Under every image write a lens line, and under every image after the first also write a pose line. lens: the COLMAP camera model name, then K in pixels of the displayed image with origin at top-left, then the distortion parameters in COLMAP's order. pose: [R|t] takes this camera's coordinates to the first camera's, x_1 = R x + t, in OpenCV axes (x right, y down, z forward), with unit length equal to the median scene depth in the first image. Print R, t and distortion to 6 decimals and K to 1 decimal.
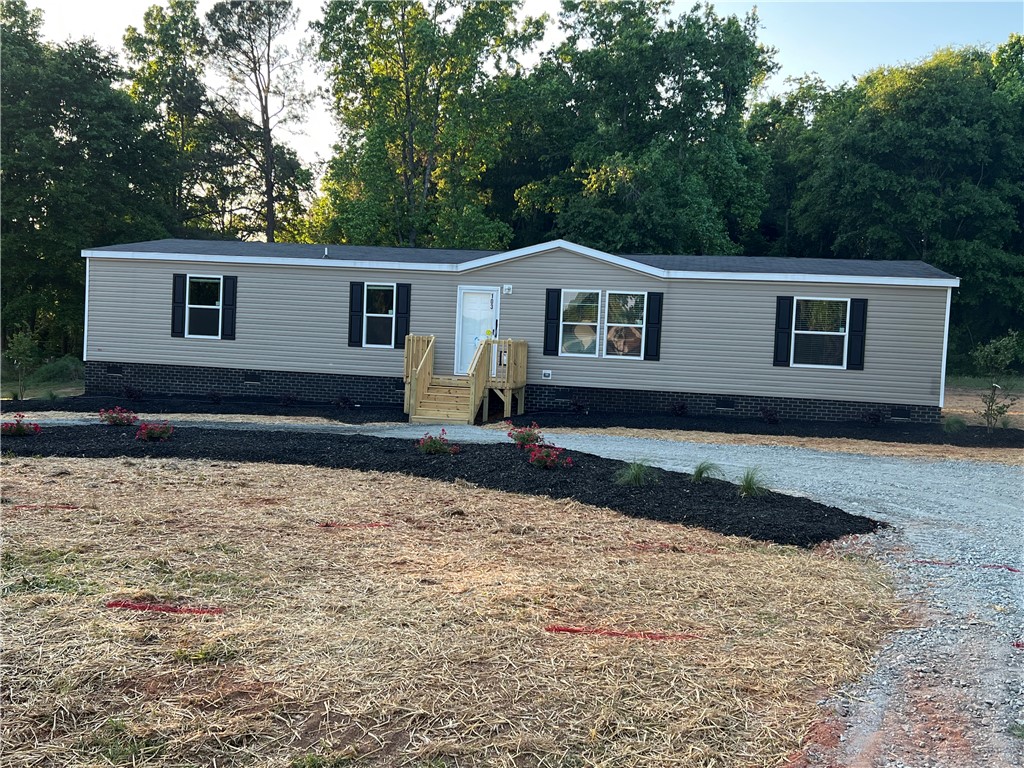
lens RADIAL K [[1021.7, 0, 512.0], [0, 1021.7, 384.0], [0, 0, 1]] dist [0.085654, -0.116035]
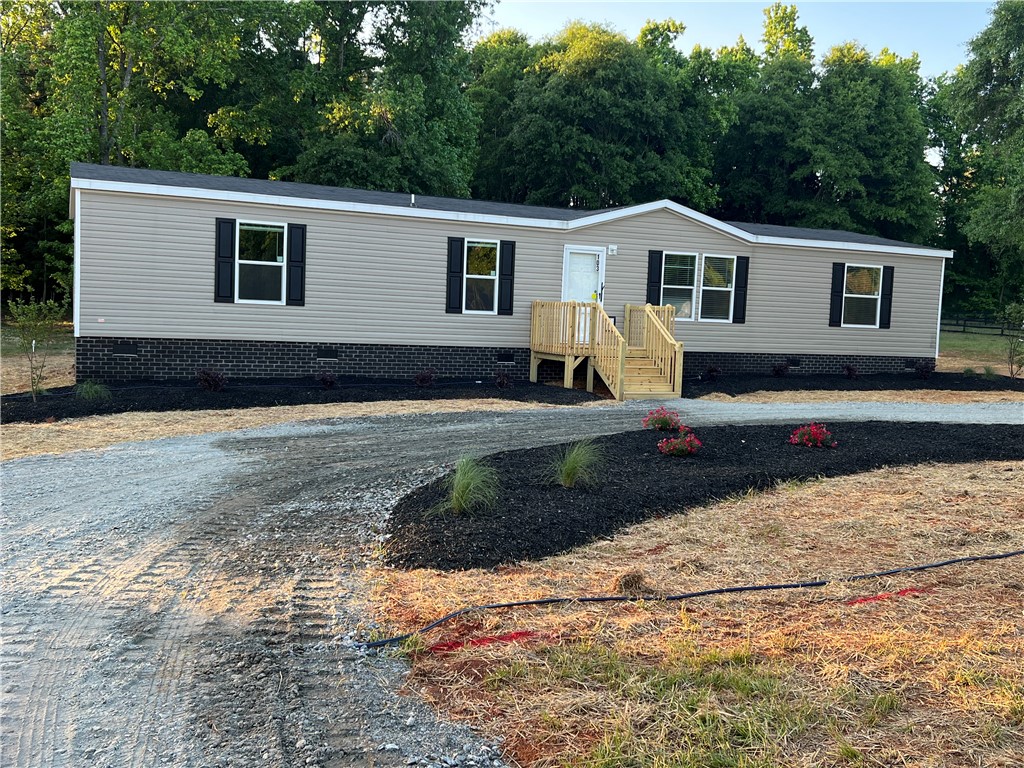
lens RADIAL K [[1021.7, 0, 512.0], [0, 1021.7, 384.0], [0, 0, 1]] dist [0.085654, -0.116035]
pose [[0.826974, -0.053105, 0.559727, -0.581566], [0.019059, 0.997605, 0.066489, -0.032468], [-0.561918, -0.044317, 0.826005, 0.256082]]
